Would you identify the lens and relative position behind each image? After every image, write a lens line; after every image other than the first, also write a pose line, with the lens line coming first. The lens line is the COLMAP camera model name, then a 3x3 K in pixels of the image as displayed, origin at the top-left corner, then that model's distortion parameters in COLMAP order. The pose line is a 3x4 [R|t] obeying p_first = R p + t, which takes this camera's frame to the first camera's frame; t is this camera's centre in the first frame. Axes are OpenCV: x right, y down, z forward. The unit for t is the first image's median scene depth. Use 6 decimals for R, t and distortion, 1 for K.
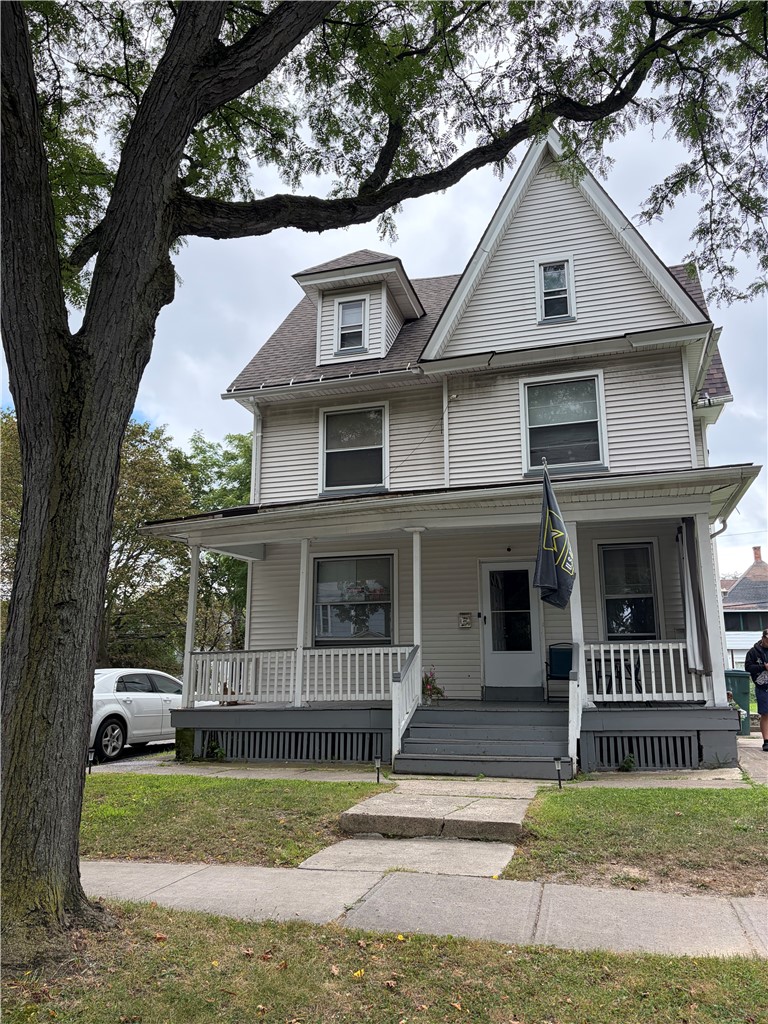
lens RADIAL K [[761.2, 0, 376.4], [0, 761.2, 513.7], [0, 0, 1]] dist [0.083676, -0.083695]
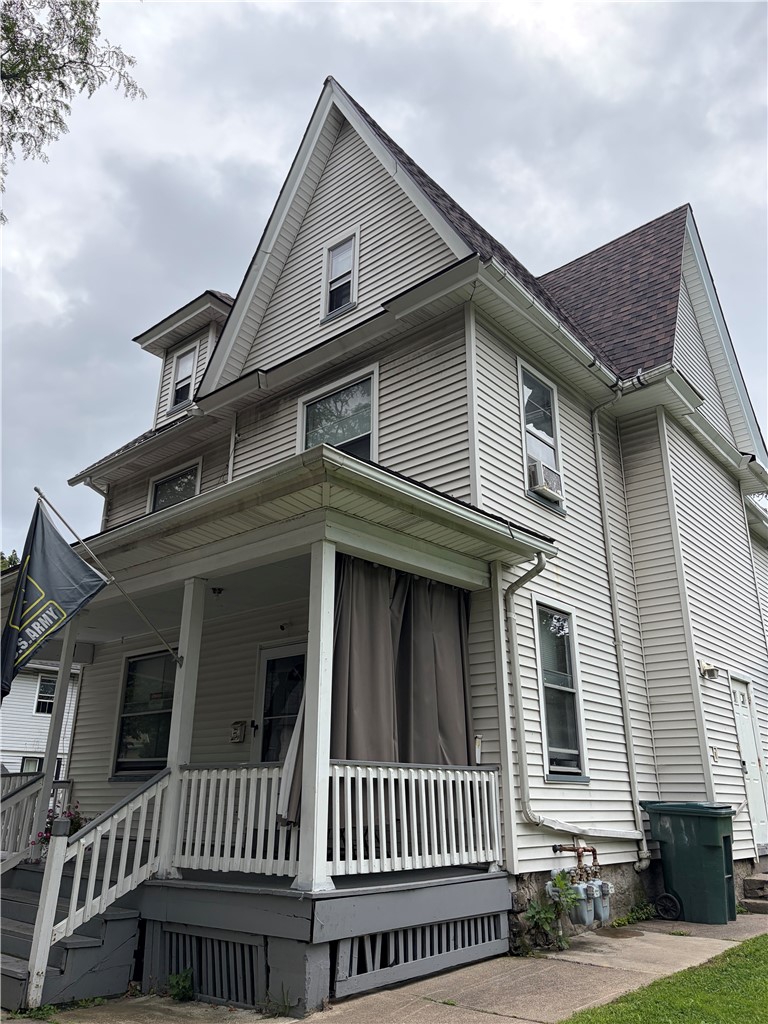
lens RADIAL K [[761.2, 0, 376.4], [0, 761.2, 513.7], [0, 0, 1]] dist [0.083676, -0.083695]
pose [[0.906371, -0.135832, -0.400051, 0.550051], [0.082219, 0.985513, -0.148340, 0.054280], [0.414404, 0.101559, 0.904409, 0.371508]]
